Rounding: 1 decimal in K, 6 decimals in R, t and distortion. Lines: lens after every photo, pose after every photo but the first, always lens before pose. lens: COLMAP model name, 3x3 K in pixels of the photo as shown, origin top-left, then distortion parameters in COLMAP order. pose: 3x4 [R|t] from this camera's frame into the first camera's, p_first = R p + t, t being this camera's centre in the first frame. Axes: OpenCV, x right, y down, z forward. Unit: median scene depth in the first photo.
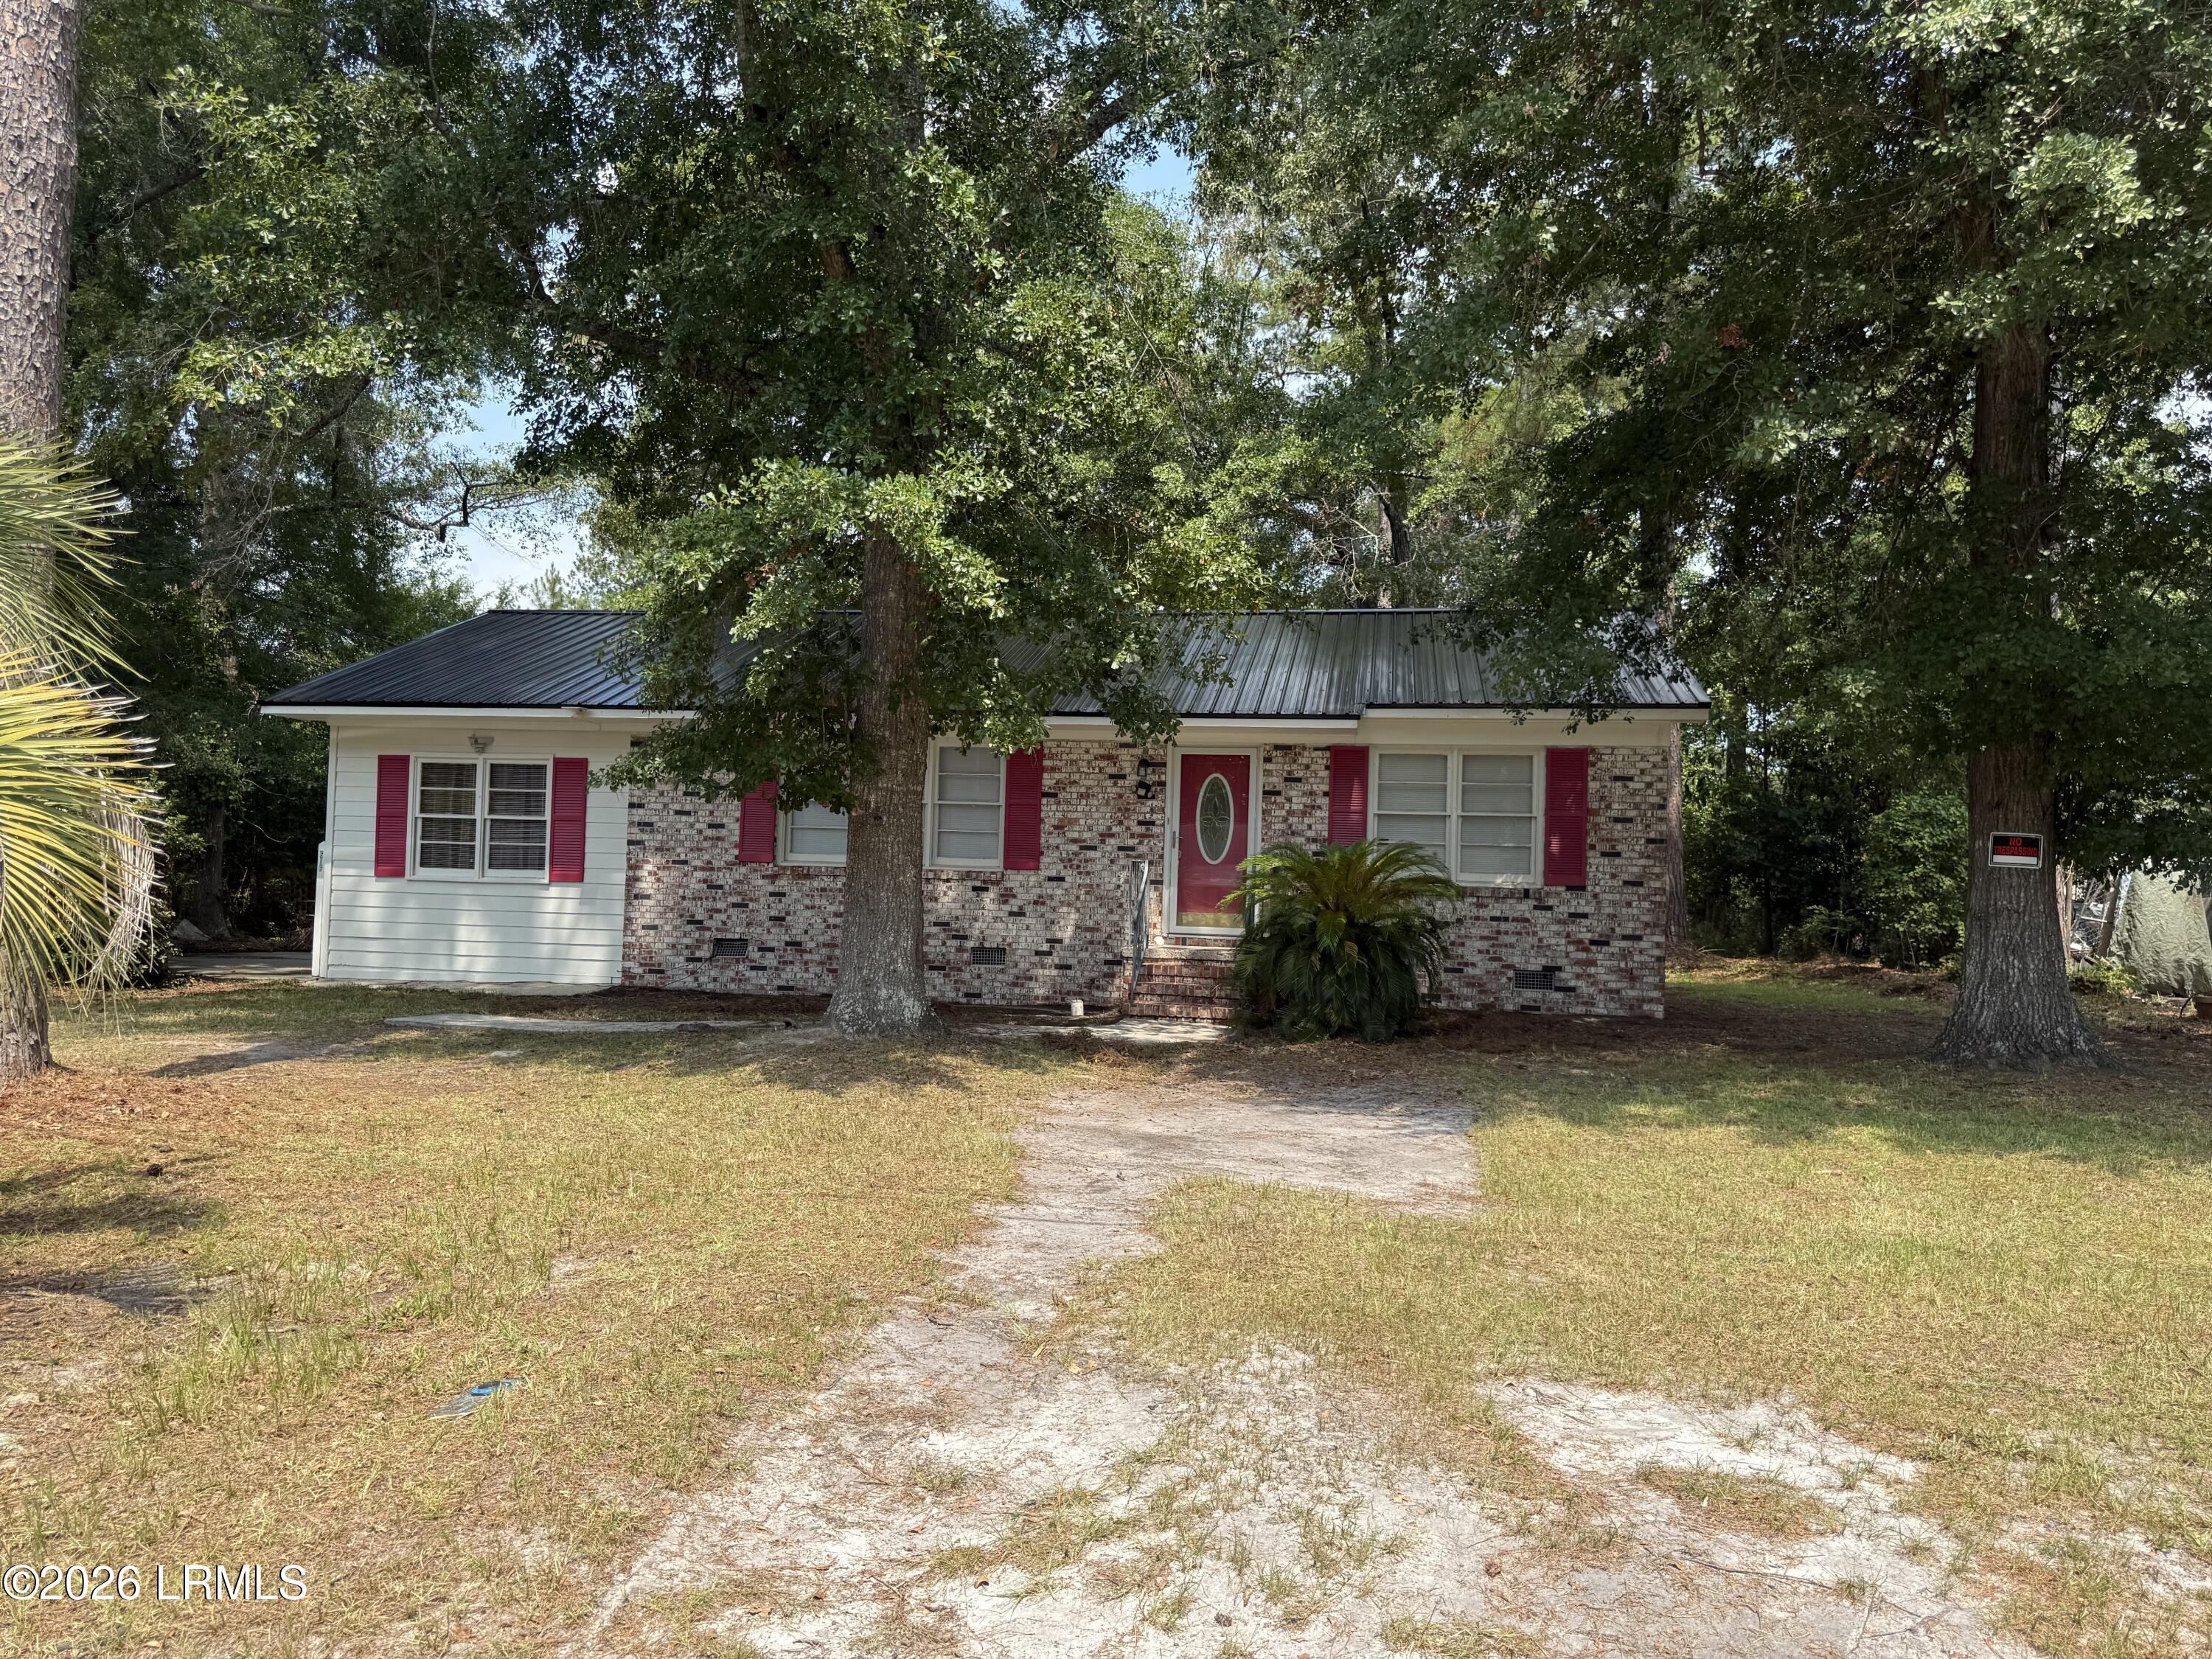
lens RADIAL K [[1544.5, 0, 1105.5], [0, 1544.5, 827.1], [0, 0, 1]] dist [0.026292, -0.024914]
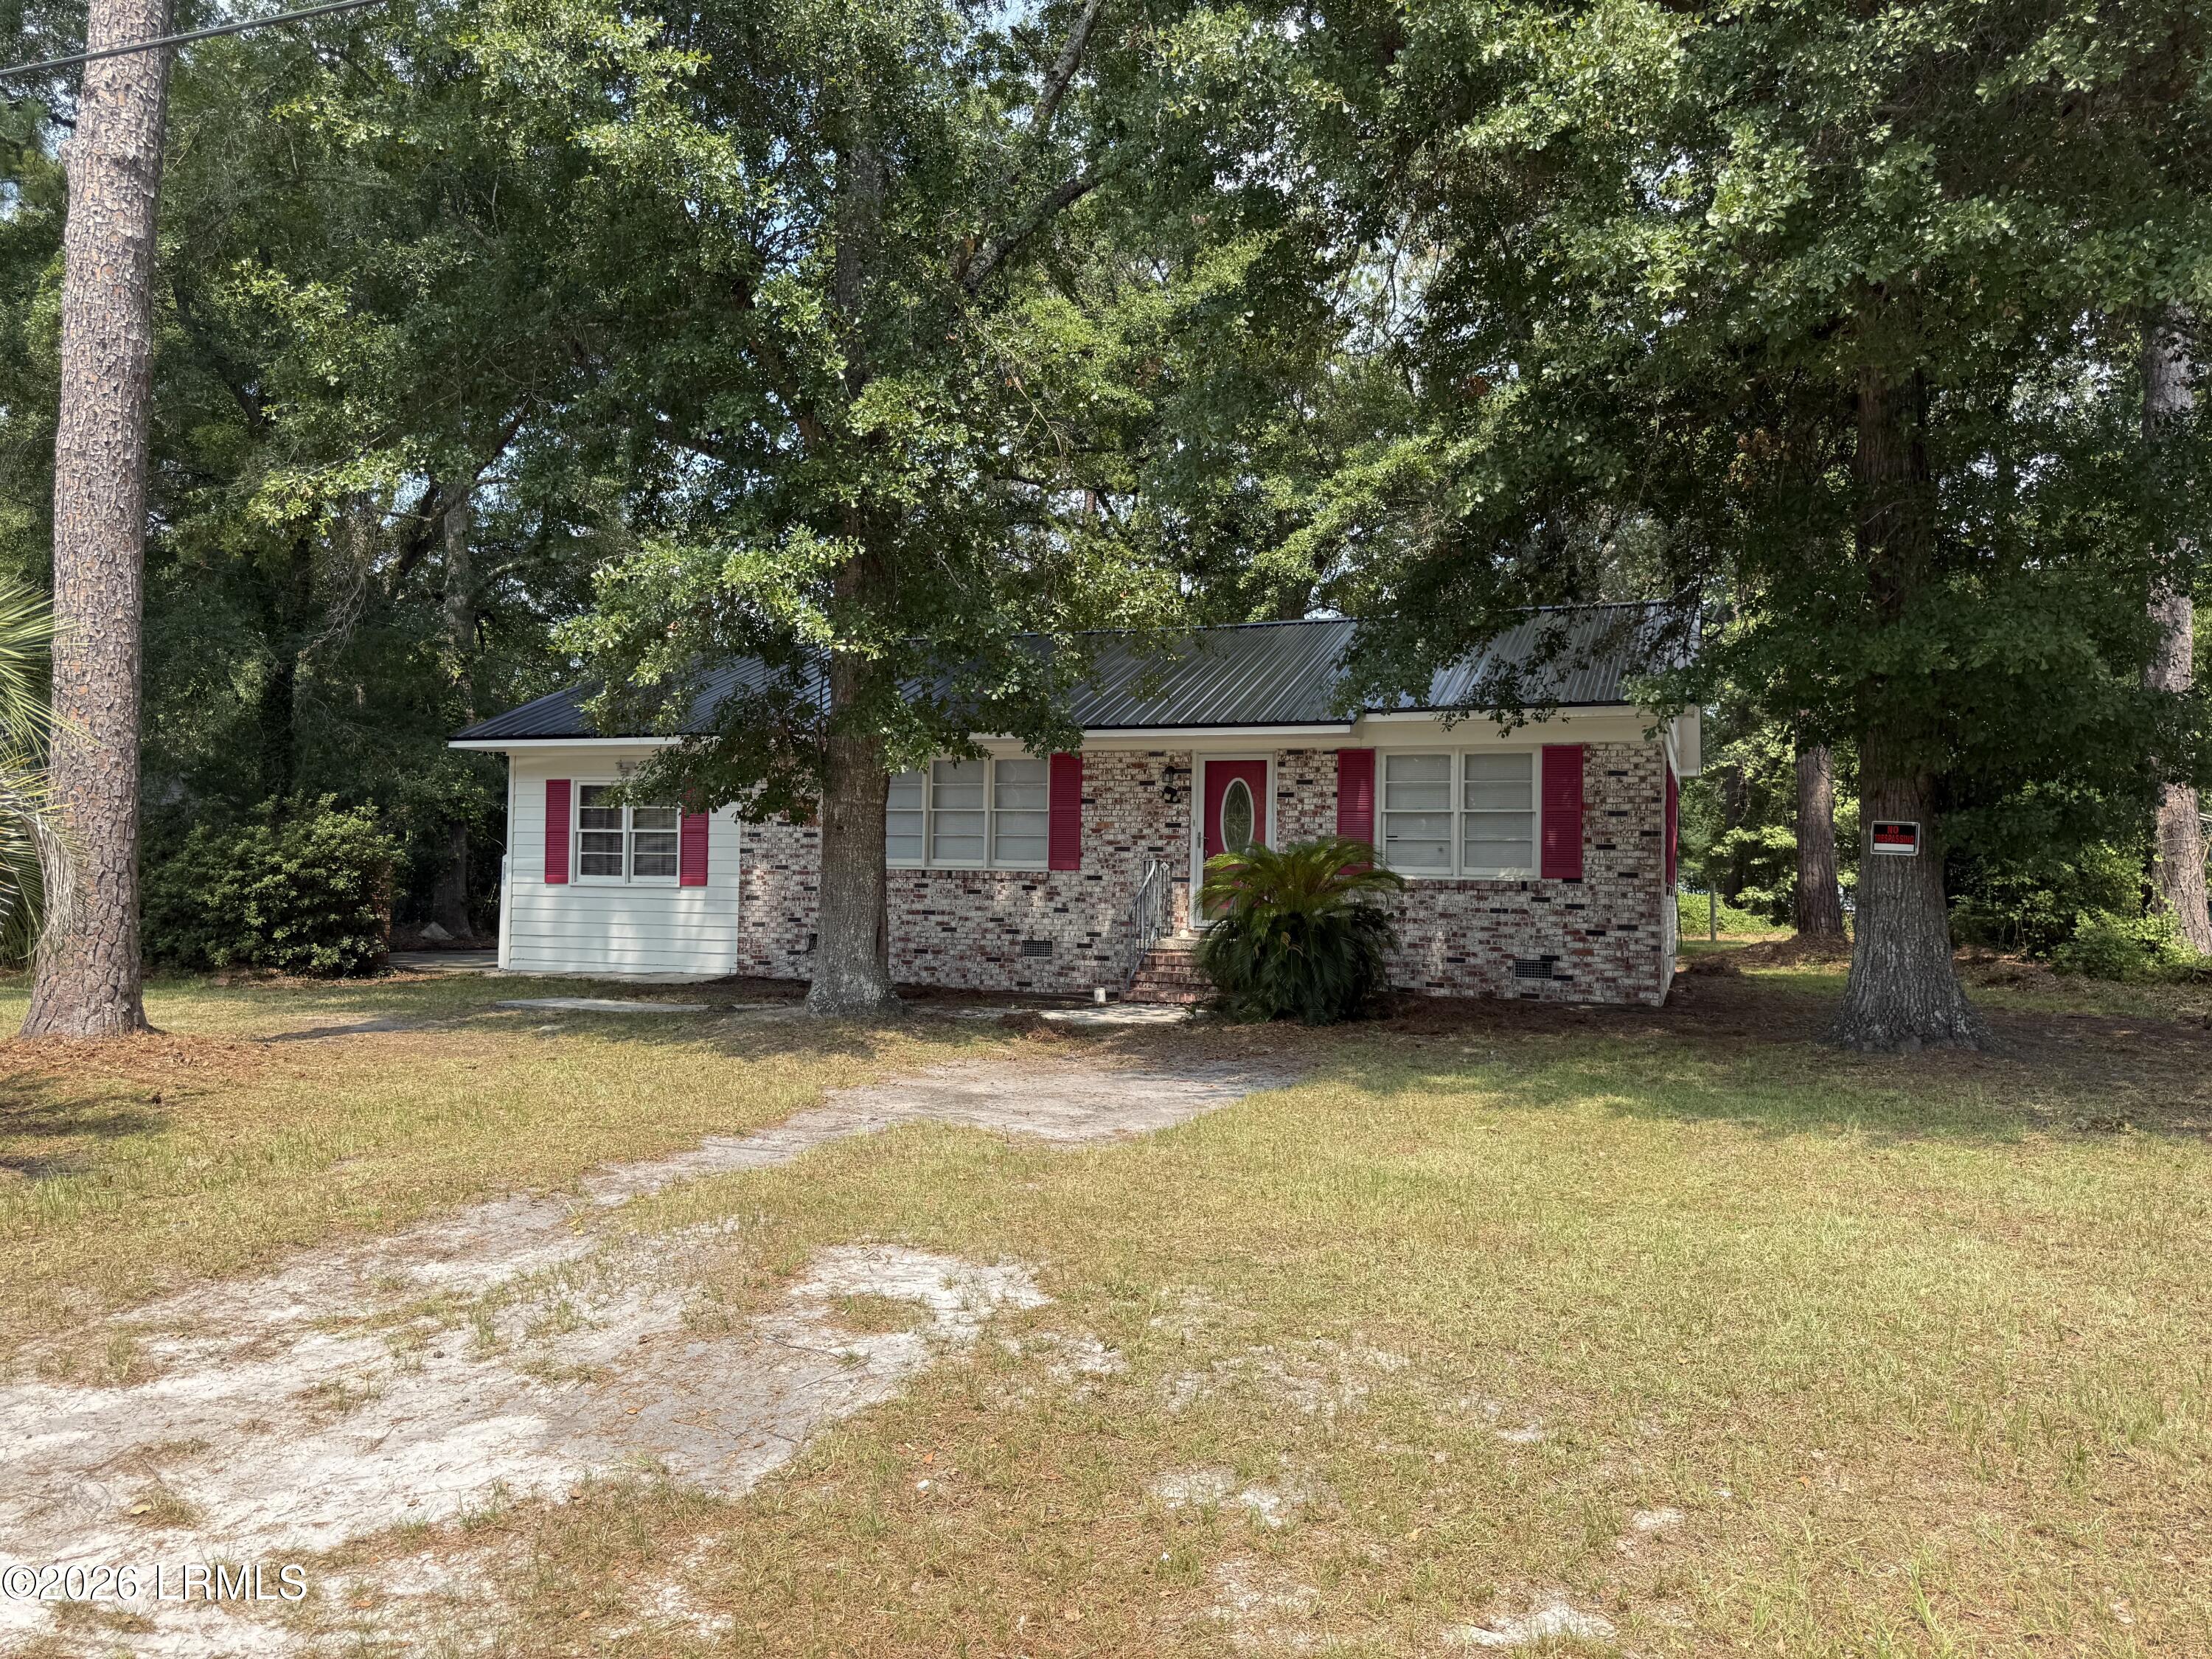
lens RADIAL K [[1544.5, 0, 1107.2], [0, 1544.5, 821.3], [0, 0, 1]] dist [0.026292, -0.024914]
pose [[0.980458, -0.020068, -0.195704, 0.202750], [0.019327, 0.999797, -0.005696, -0.000114], [0.195779, 0.001803, 0.980646, -0.076103]]
